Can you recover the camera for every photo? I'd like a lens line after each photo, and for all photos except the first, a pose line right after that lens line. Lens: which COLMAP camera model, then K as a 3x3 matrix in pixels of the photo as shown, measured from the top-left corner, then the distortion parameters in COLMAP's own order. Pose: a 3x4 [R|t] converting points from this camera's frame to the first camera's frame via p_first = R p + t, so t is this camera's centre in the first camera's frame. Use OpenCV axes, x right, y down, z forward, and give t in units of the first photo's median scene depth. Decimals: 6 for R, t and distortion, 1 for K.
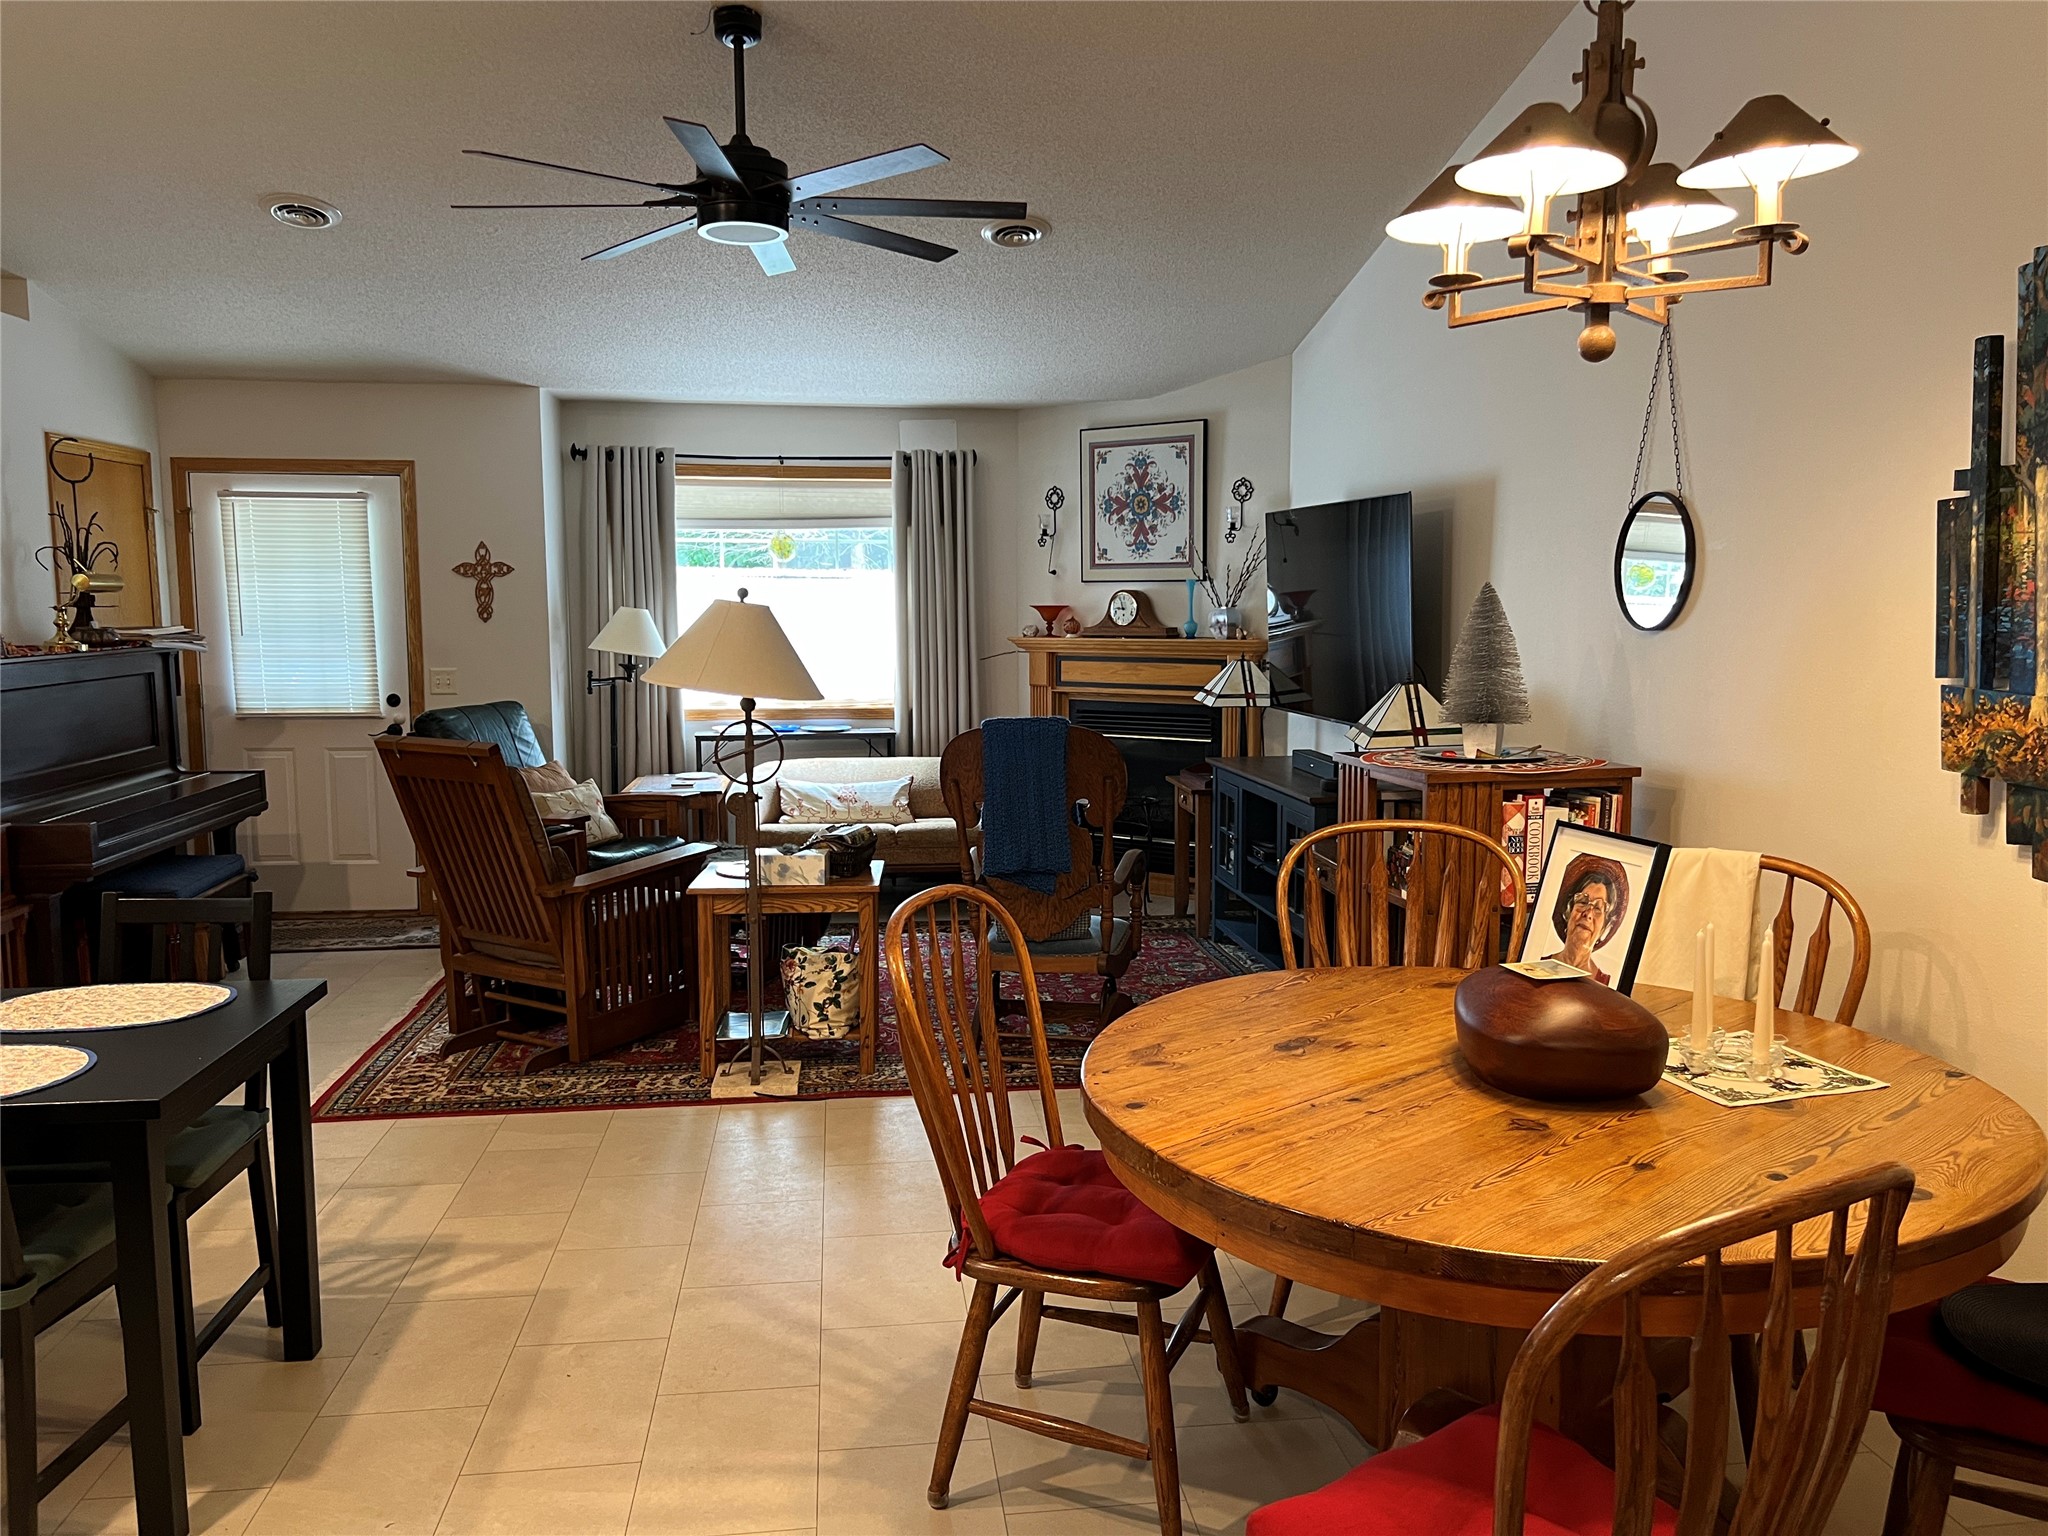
lens RADIAL K [[1539.6, 0, 989.8], [0, 1539.6, 811.4], [0, 0, 1]] dist [0.054381, -0.055803]
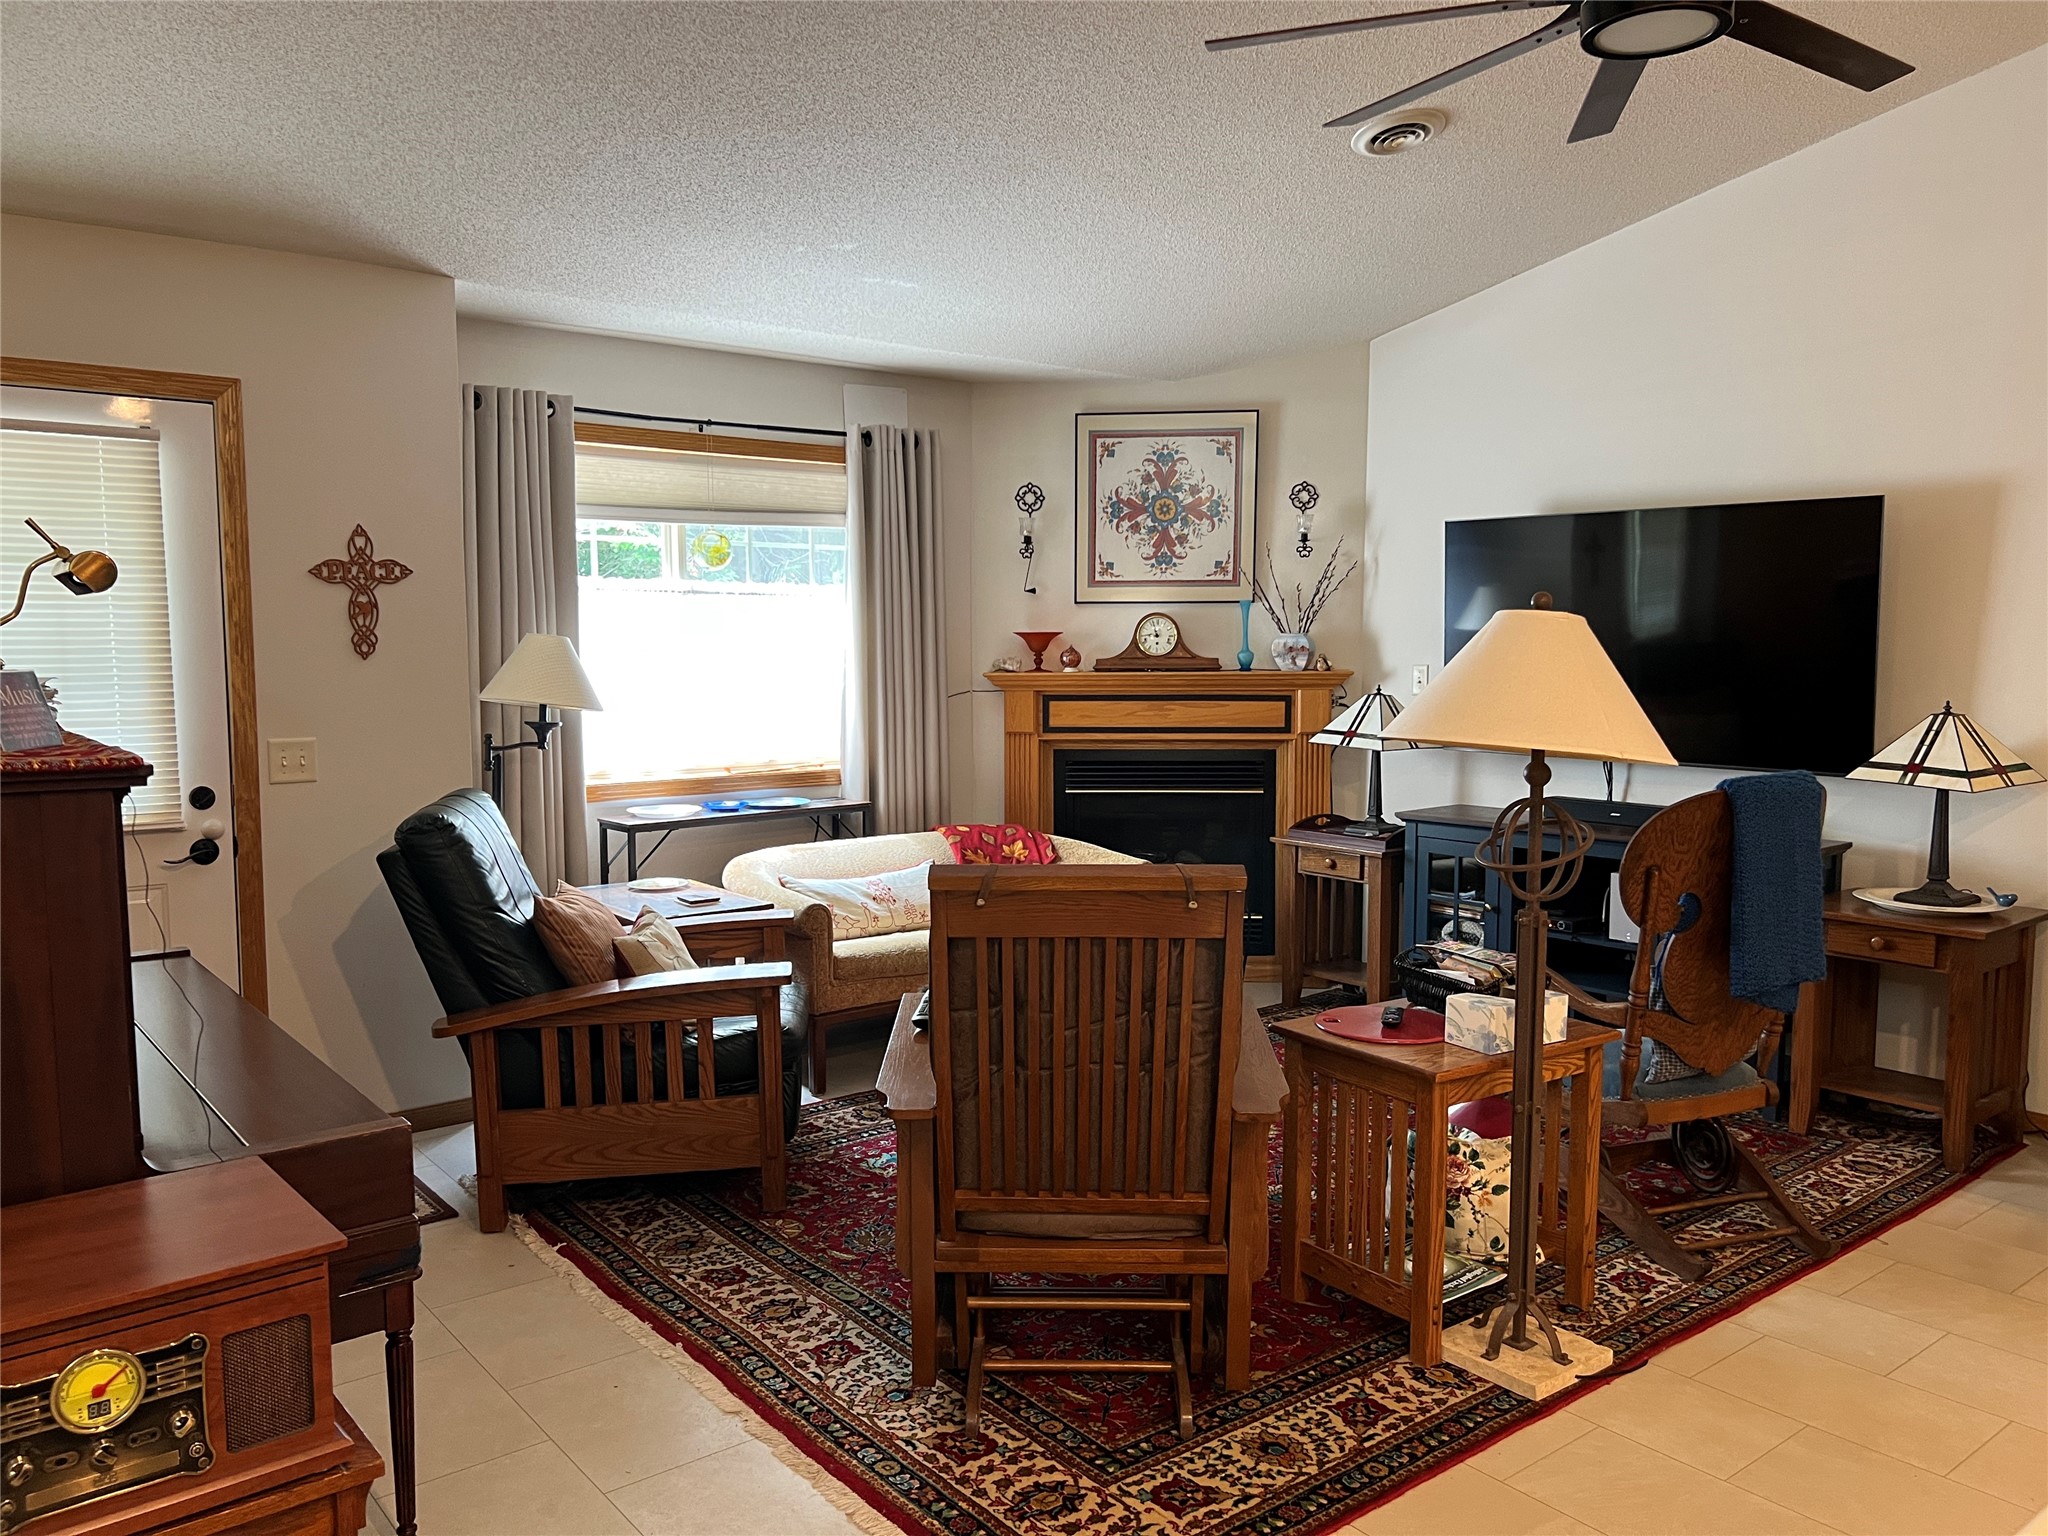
lens RADIAL K [[1539.6, 0, 970.0], [0, 1539.6, 836.0], [0, 0, 1]] dist [0.054381, -0.055803]
pose [[0.850874, -0.068745, 0.520852, -0.432874], [0.072090, 0.997302, 0.013862, -0.044269], [-0.520400, 0.025753, 0.853534, 0.357269]]
